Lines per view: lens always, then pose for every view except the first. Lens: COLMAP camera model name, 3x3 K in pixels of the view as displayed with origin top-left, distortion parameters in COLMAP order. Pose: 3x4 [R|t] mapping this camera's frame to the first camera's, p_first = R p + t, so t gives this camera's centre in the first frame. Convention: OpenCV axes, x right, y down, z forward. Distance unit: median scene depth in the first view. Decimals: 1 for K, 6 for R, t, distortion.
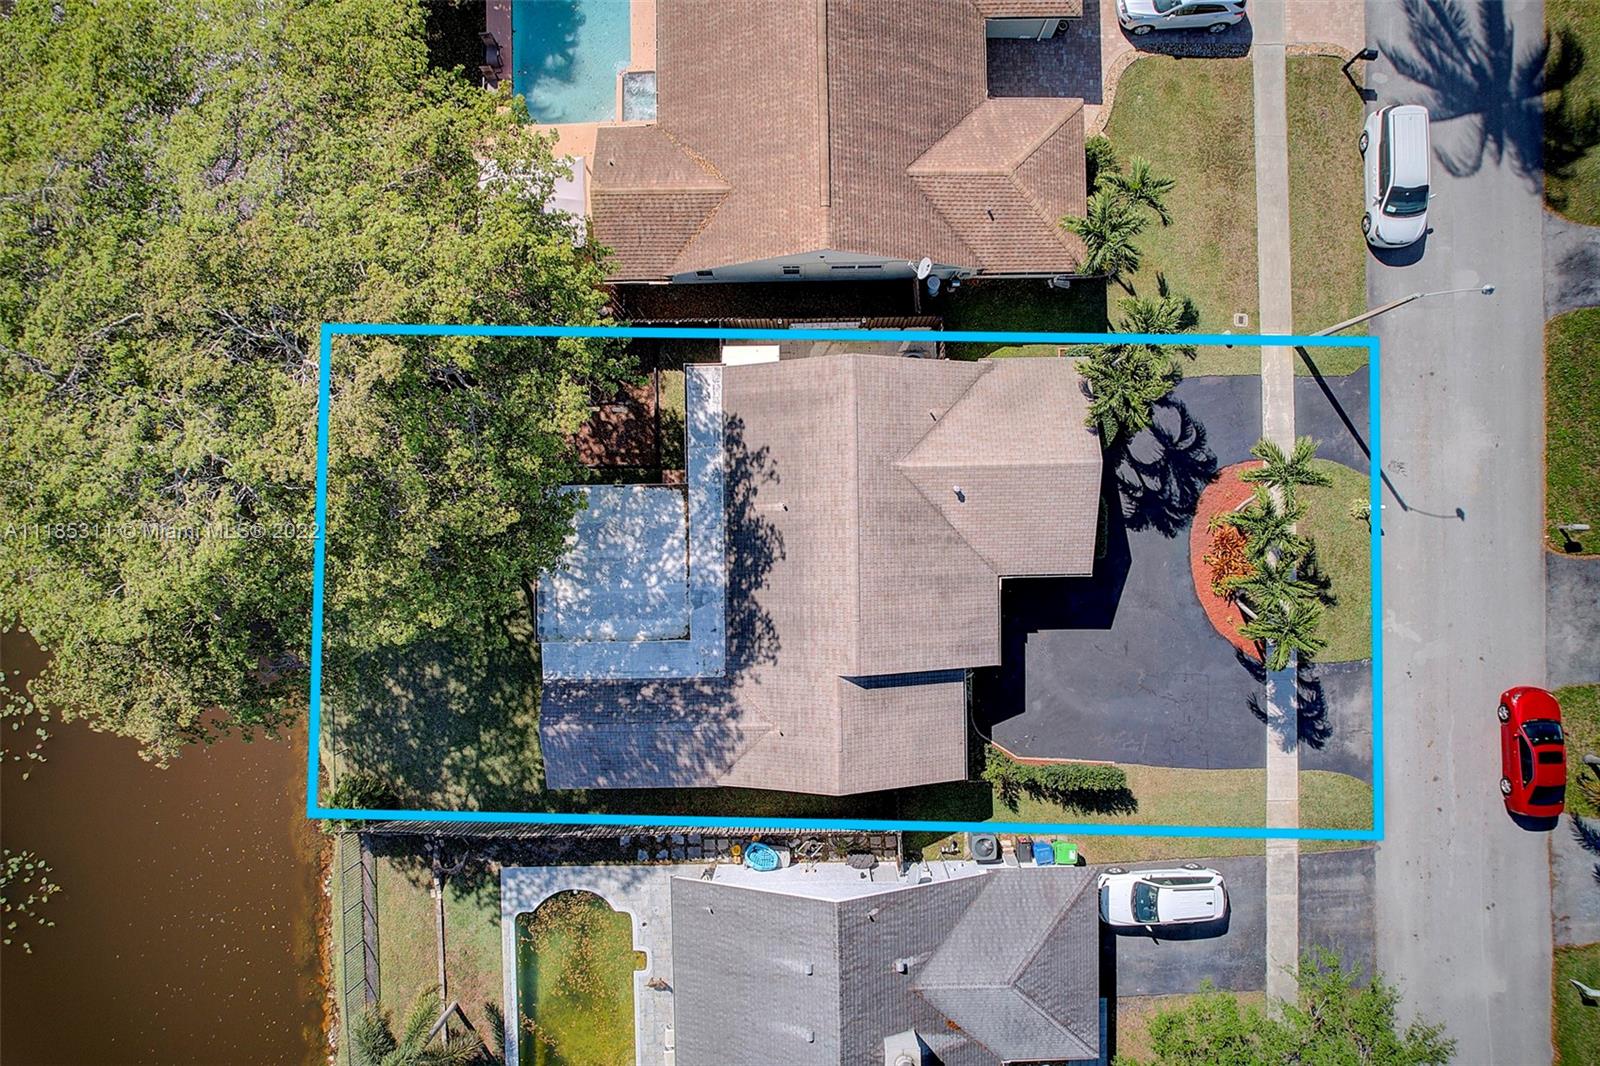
lens RADIAL K [[996.7, 0, 826.7], [0, 996.7, 533.6], [0, 0, 1]] dist [-0.001319, 0.000021]
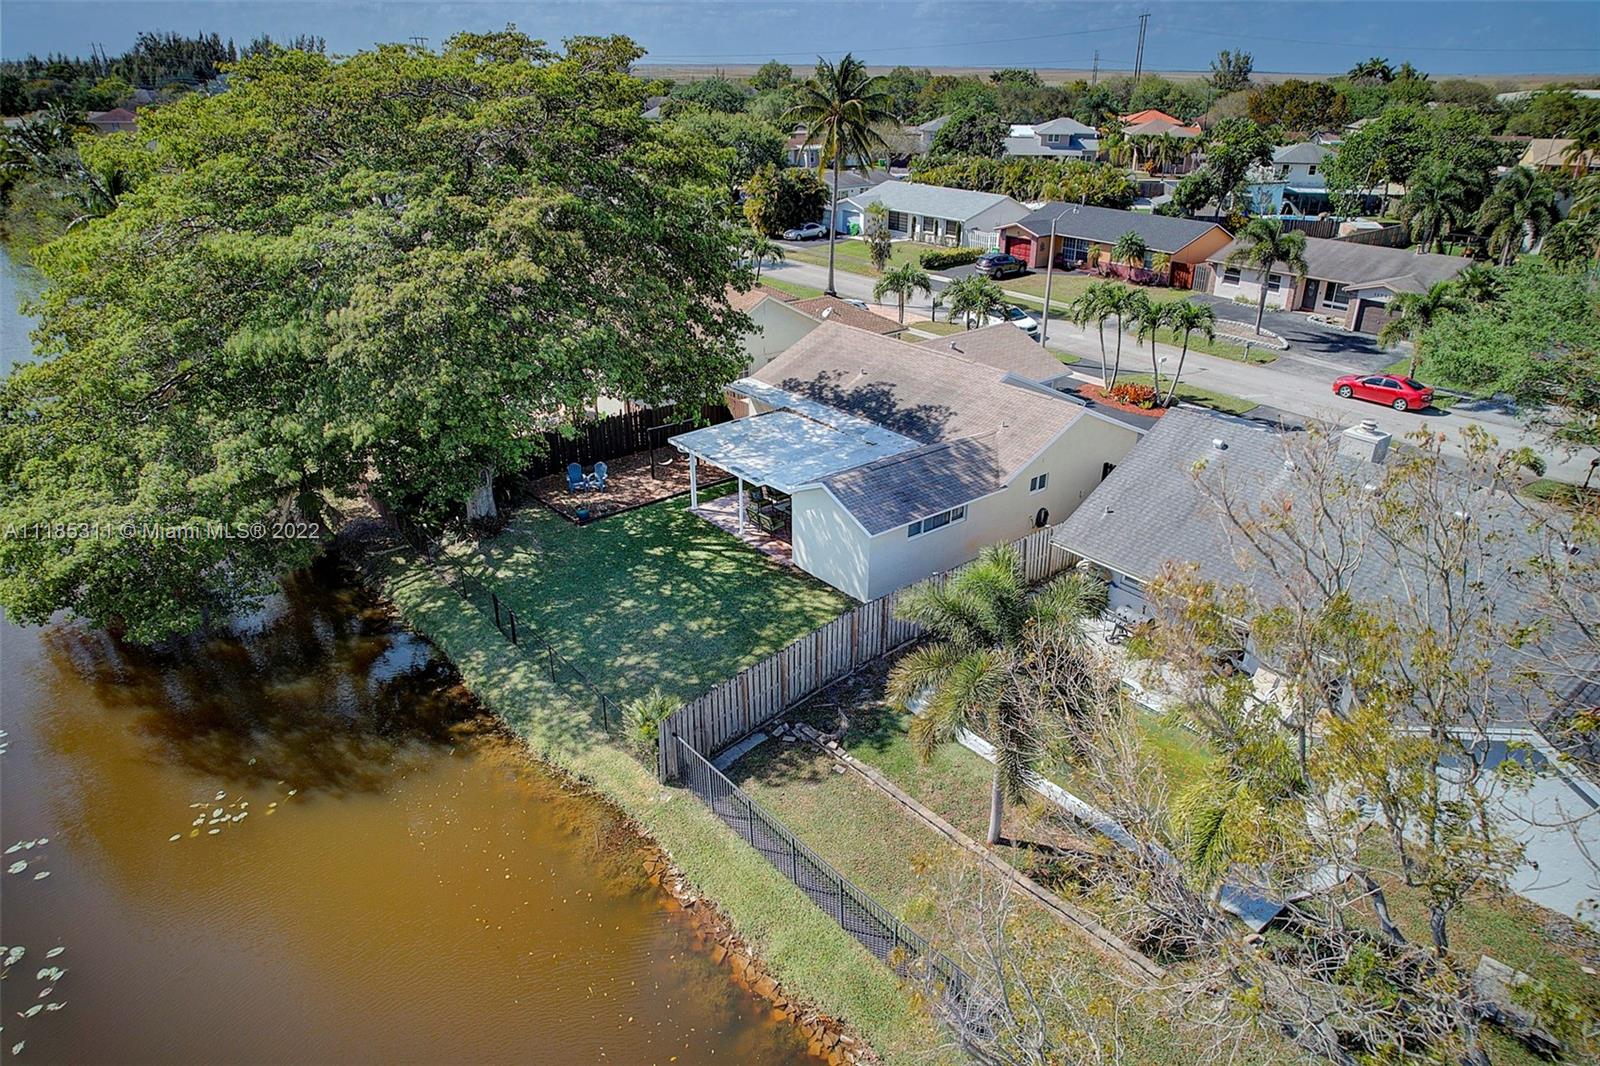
lens RADIAL K [[996.7, 0, 826.7], [0, 996.7, 533.6], [0, 0, 1]] dist [-0.001319, 0.000021]
pose [[0.768846, -0.268709, 0.580233, -0.730658], [0.639351, 0.337634, -0.690821, 0.739983], [-0.010277, 0.902108, 0.431388, 0.586094]]
